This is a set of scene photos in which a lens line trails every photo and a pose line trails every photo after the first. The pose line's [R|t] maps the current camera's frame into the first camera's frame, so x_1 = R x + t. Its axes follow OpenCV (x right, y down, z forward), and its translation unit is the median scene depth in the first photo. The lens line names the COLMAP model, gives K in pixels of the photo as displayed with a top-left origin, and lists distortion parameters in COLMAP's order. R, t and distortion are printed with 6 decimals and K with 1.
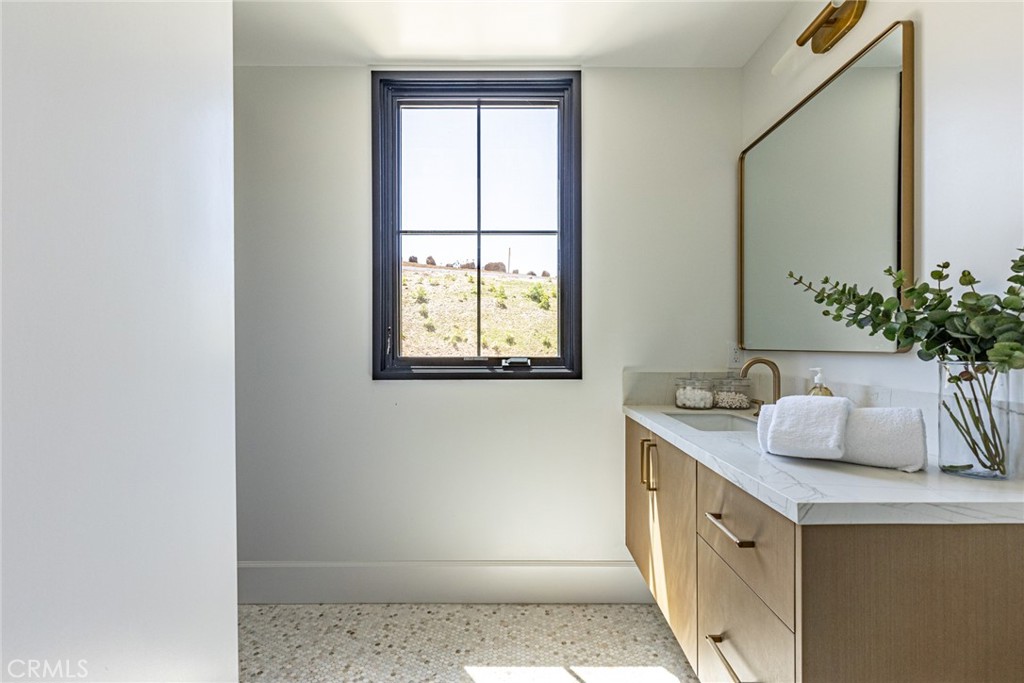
lens RADIAL K [[459.8, 0, 515.4], [0, 459.8, 347.0], [0, 0, 1]] dist [0.002176, -0.001959]
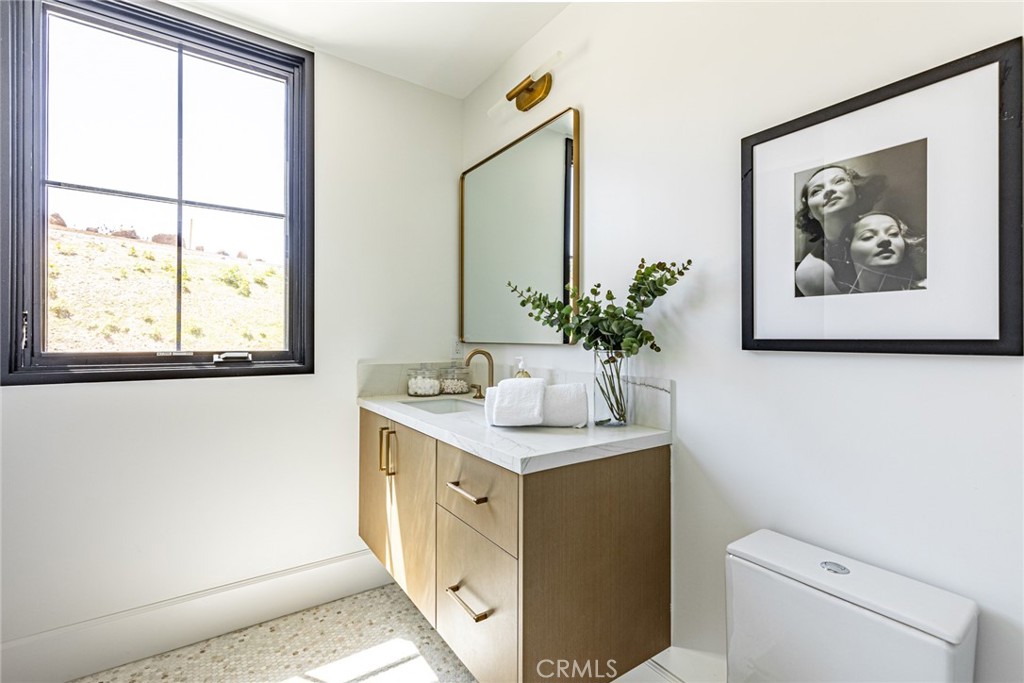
lens RADIAL K [[459.8, 0, 512.7], [0, 459.8, 339.3], [0, 0, 1]] dist [0.002176, -0.001959]
pose [[0.823440, 0.003174, 0.567394, -0.063862], [-0.002529, 0.999995, -0.001924, -0.000526], [-0.567397, 0.000150, 0.823444, -0.030652]]
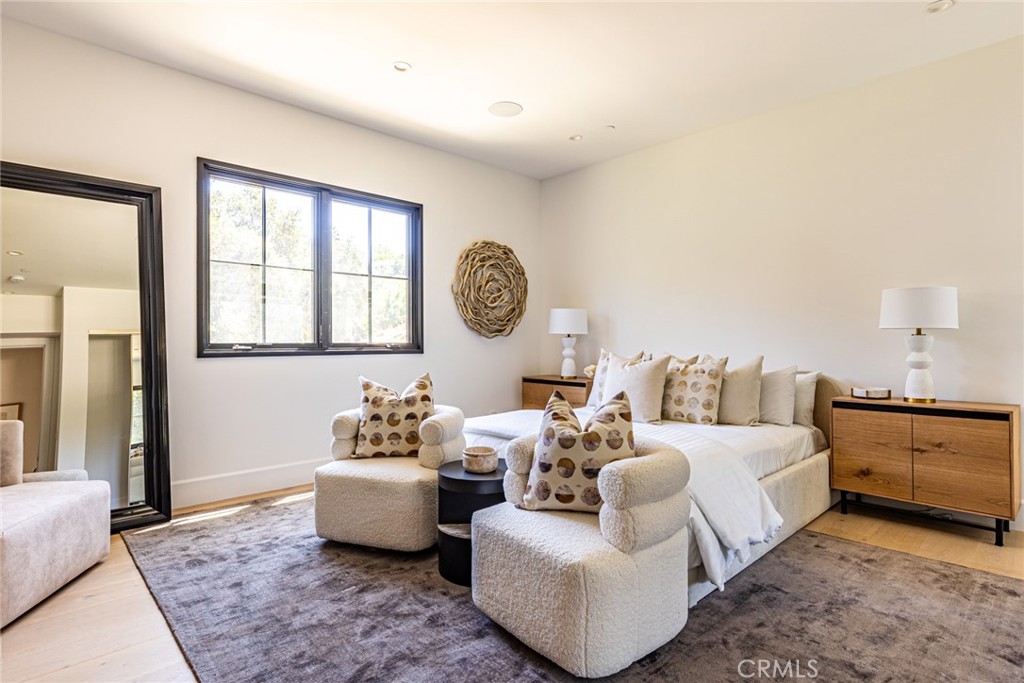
lens RADIAL K [[531.5, 0, 510.9], [0, 531.5, 339.7], [0, 0, 1]] dist [0.004413, 0.000475]
pose [[0.726036, 0.005691, 0.687633, -1.338211], [-0.014534, 0.999869, 0.007070, -0.017244], [-0.687503, -0.015127, 0.726024, -1.114393]]
